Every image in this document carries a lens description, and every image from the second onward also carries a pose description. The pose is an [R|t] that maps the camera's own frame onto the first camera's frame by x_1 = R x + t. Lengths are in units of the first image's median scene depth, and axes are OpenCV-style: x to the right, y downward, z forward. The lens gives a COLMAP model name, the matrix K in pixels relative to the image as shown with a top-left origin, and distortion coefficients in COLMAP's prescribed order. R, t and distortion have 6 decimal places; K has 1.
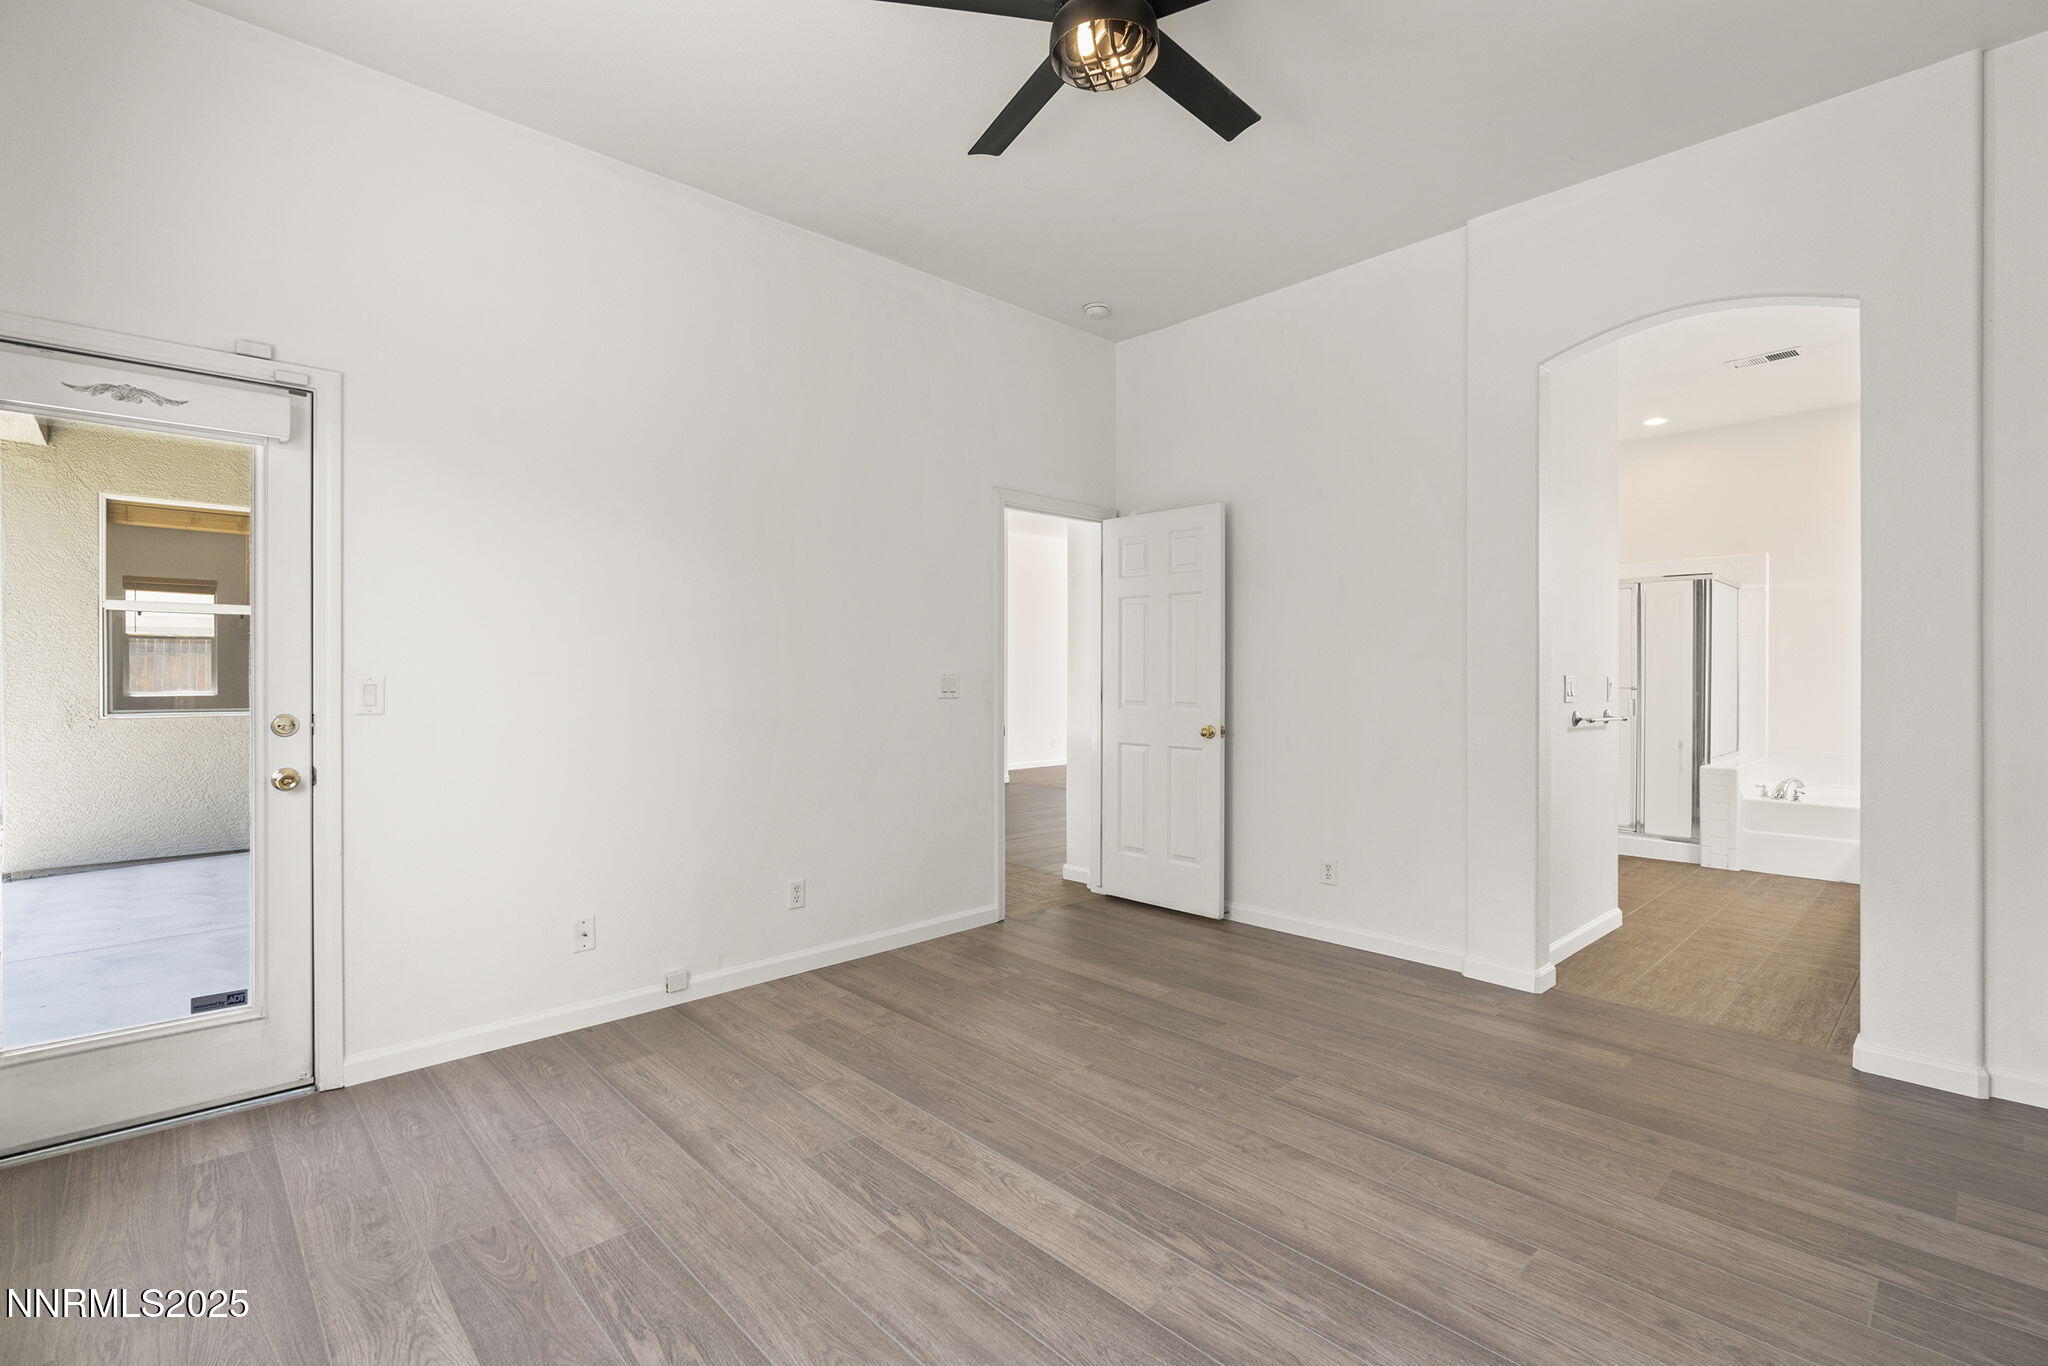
lens RADIAL K [[920.5, 0, 1015.8], [0, 920.5, 677.9], [0, 0, 1]] dist [-0.004964, -0.000729]
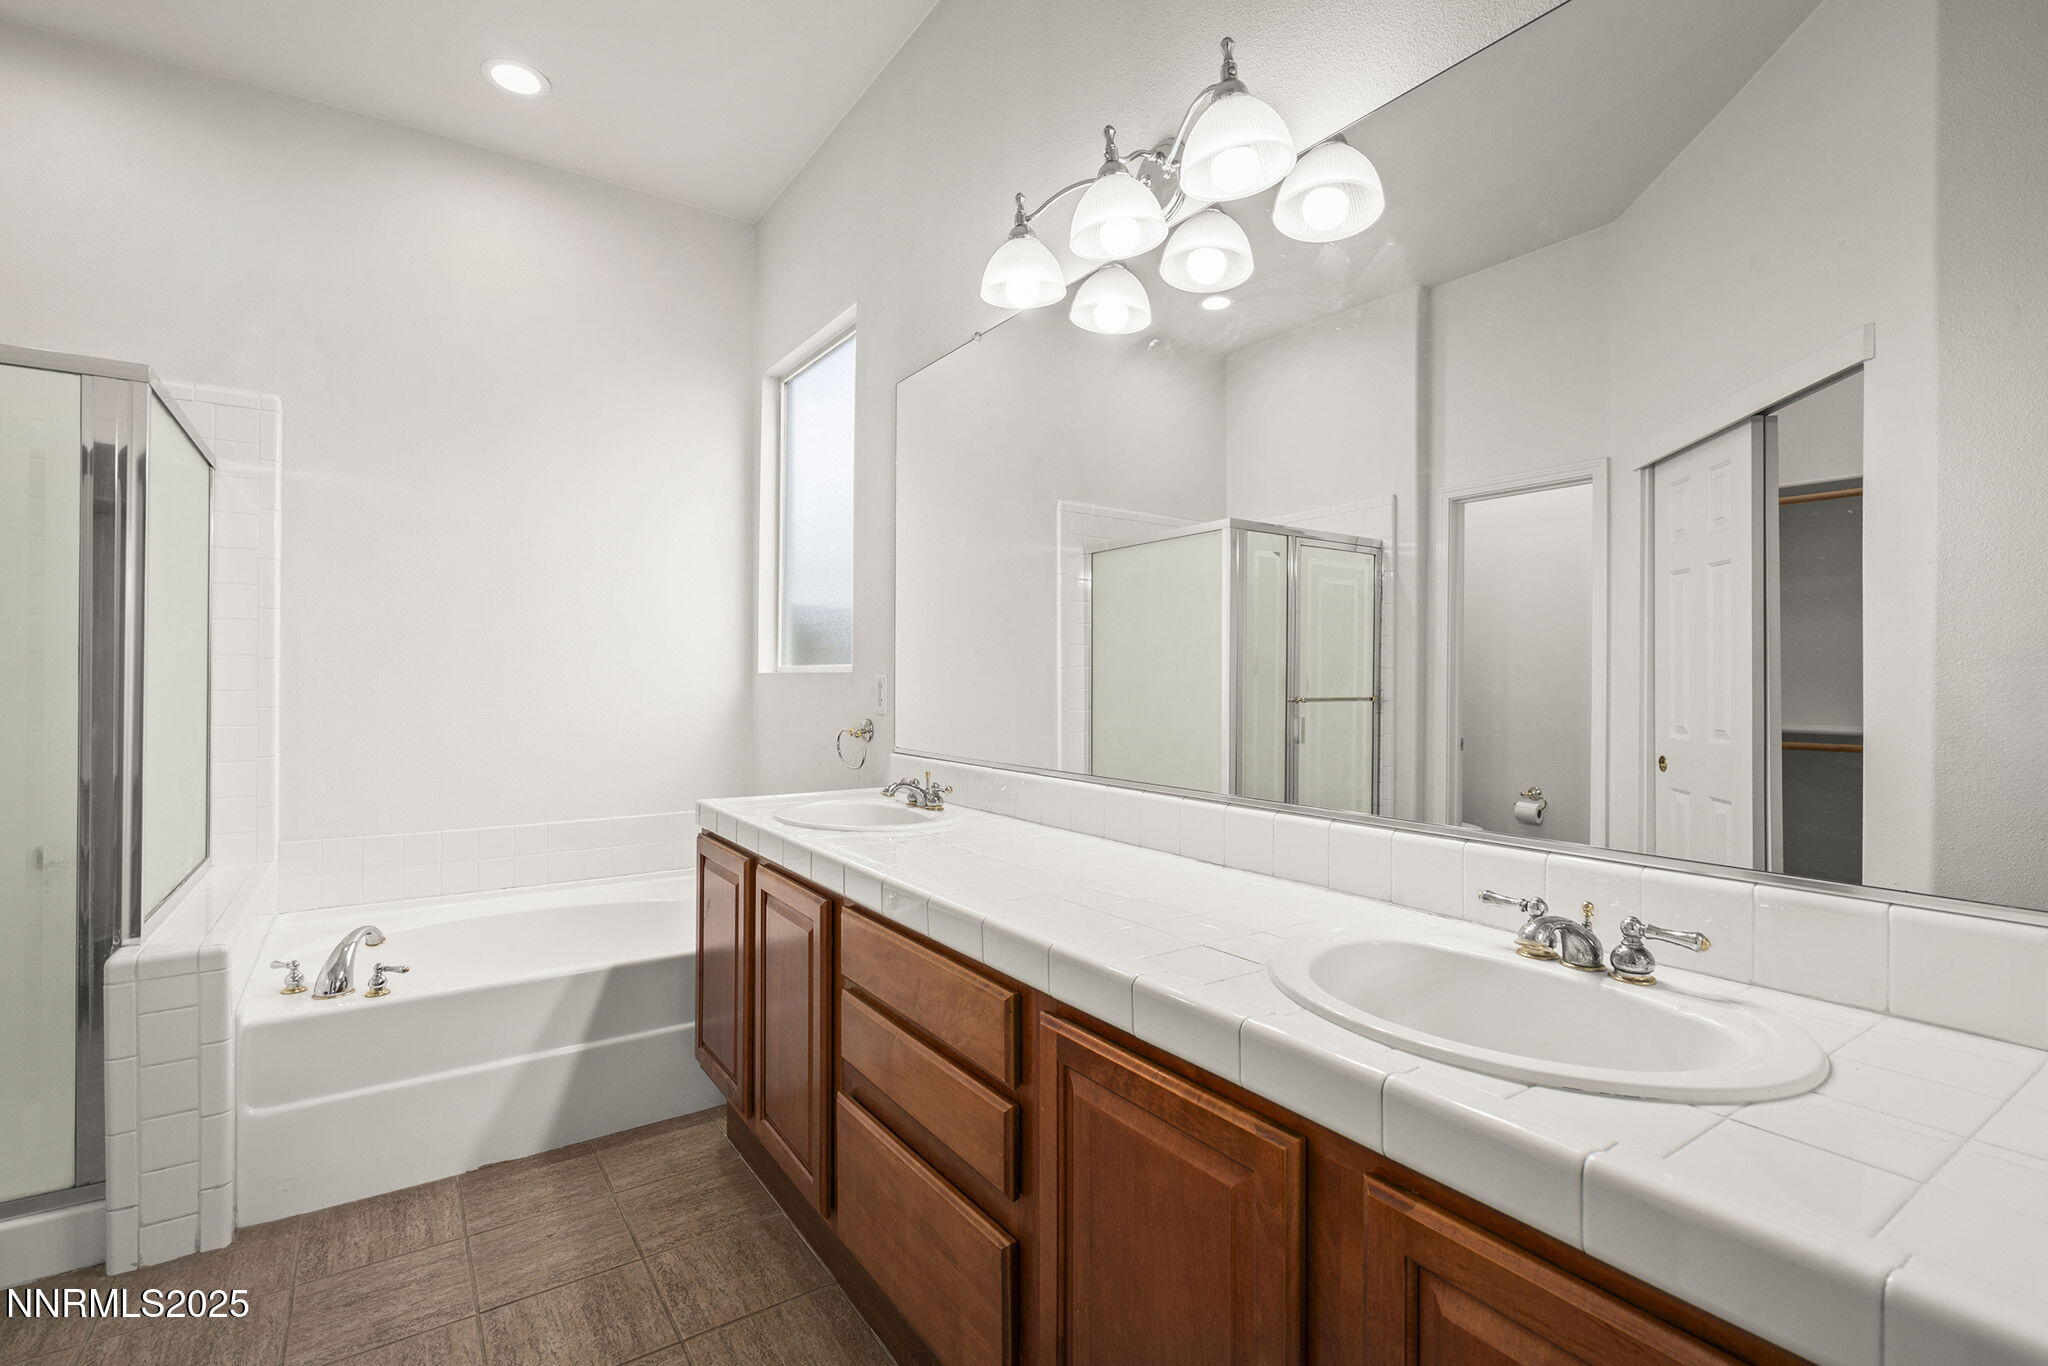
lens RADIAL K [[950.0, 0, 1019.3], [0, 950.0, 686.3], [0, 0, 1]] dist [0.001888, -0.000606]
pose [[0.164968, -0.000833, 0.986299, 0.478121], [-0.000641, 0.999999, 0.000952, 0.001295], [-0.986299, -0.000789, 0.164967, 0.640015]]
